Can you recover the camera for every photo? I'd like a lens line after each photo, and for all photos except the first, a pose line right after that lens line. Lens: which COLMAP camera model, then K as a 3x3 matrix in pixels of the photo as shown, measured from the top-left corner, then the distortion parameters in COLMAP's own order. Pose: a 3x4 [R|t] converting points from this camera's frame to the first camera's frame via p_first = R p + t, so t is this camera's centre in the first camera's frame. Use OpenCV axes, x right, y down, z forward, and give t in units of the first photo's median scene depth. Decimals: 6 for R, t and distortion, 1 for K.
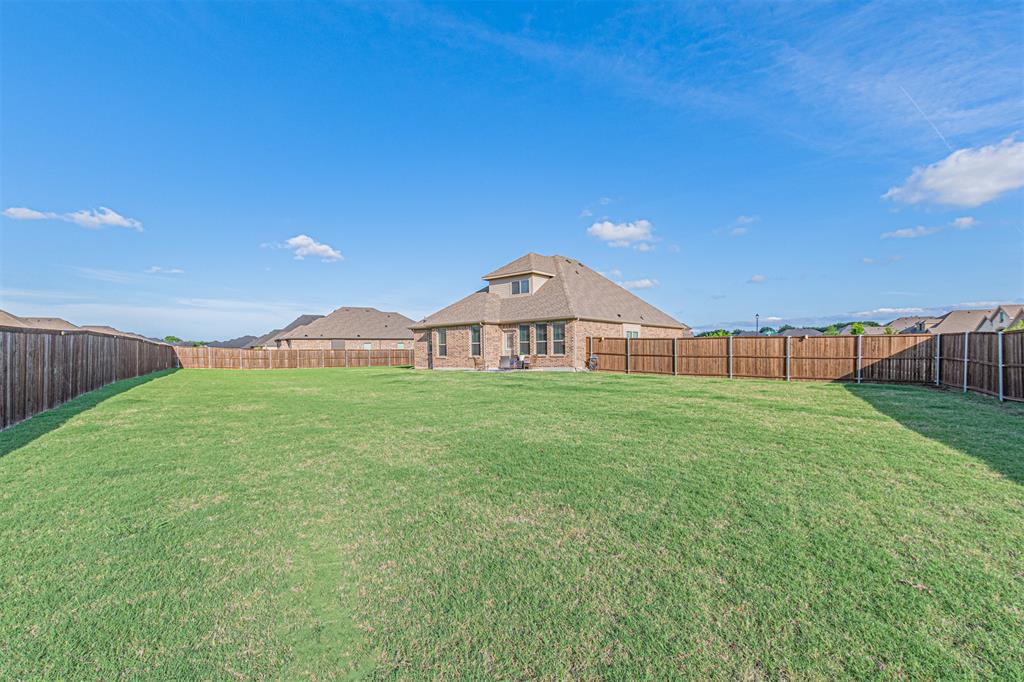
lens RADIAL K [[554.9, 0, 560.0], [0, 554.9, 314.4], [0, 0, 1]] dist [0.001337, 0.000323]
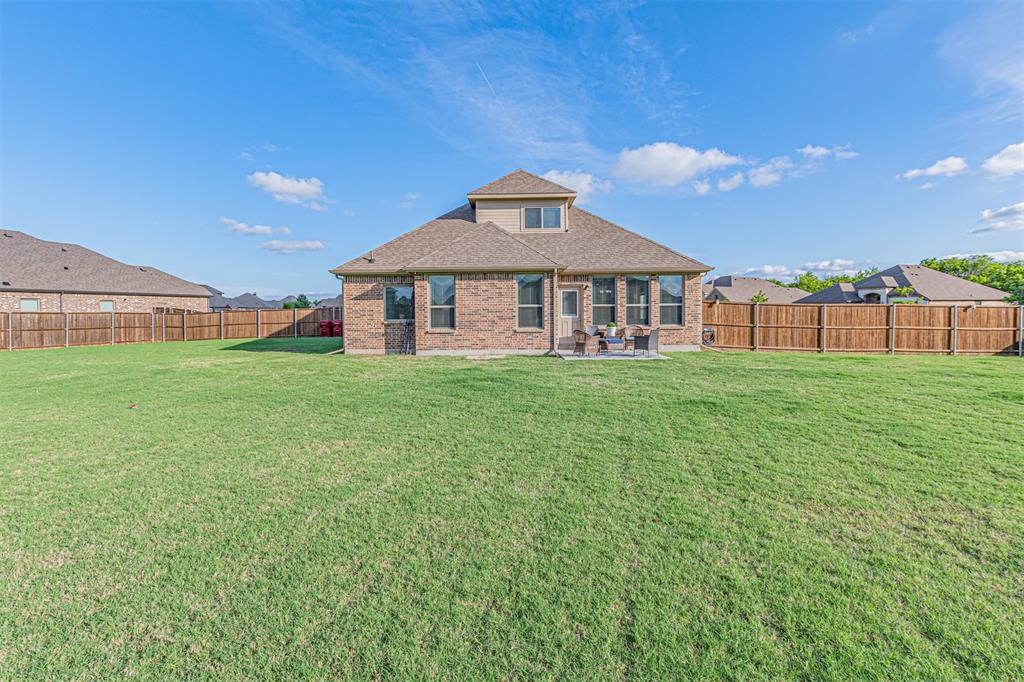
lens RADIAL K [[473.7, 0, 510.8], [0, 473.7, 326.8], [0, 0, 1]] dist [0.000909, 0.000049]
pose [[0.775094, -0.008184, 0.631792, -0.417882], [-0.048928, 0.996136, 0.072930, 0.034858], [-0.629948, -0.087440, 0.771699, 0.569654]]
